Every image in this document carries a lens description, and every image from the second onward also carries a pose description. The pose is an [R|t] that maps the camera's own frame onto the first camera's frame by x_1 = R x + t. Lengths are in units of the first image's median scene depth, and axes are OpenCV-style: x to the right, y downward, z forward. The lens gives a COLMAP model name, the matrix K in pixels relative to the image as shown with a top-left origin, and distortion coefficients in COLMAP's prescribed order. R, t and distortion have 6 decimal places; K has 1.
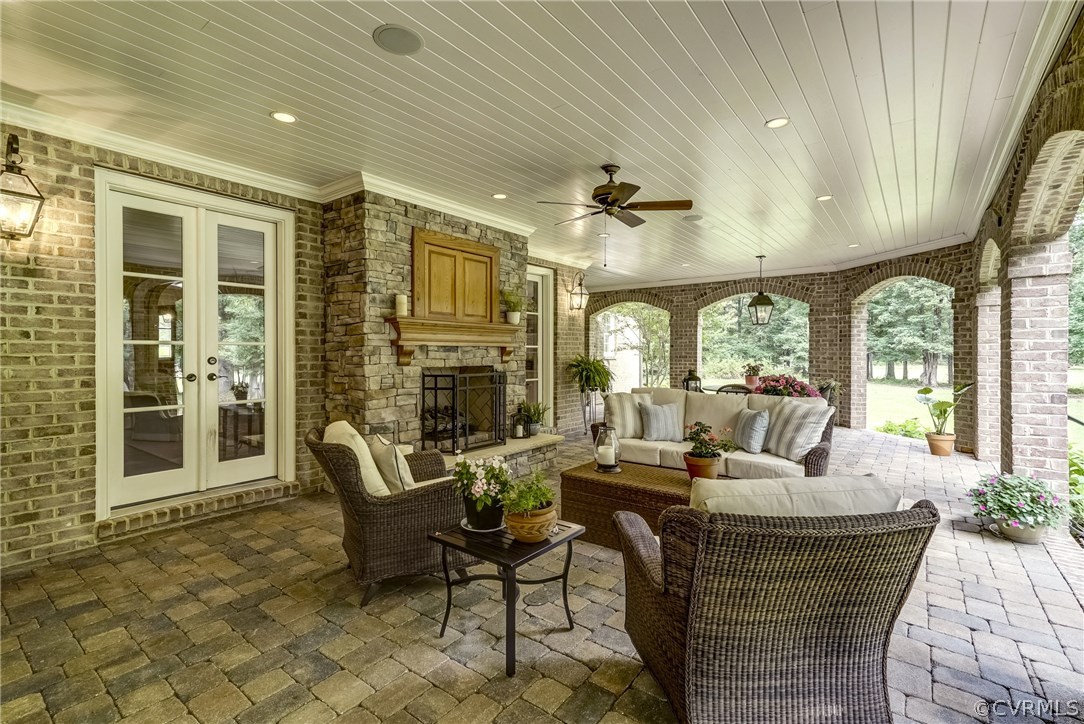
lens RADIAL K [[499.0, 0, 538.8], [0, 499.0, 355.1], [0, 0, 1]] dist [-0.004377, 0.003397]
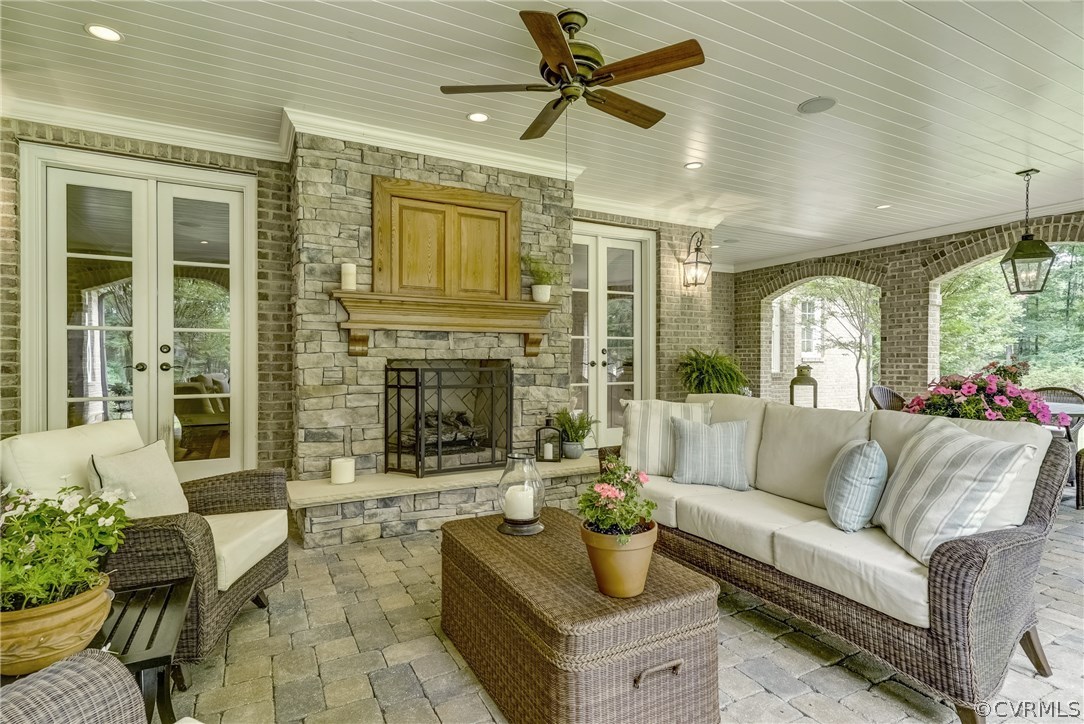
lens RADIAL K [[548.5, 0, 537.4], [0, 548.5, 361.0], [0, 0, 1]] dist [0.009127, -0.000430]
pose [[0.909979, 0.002034, -0.414649, 0.332567], [-0.002996, 0.999994, -0.001671, 0.029392], [0.414643, 0.002763, 0.909980, 0.336017]]
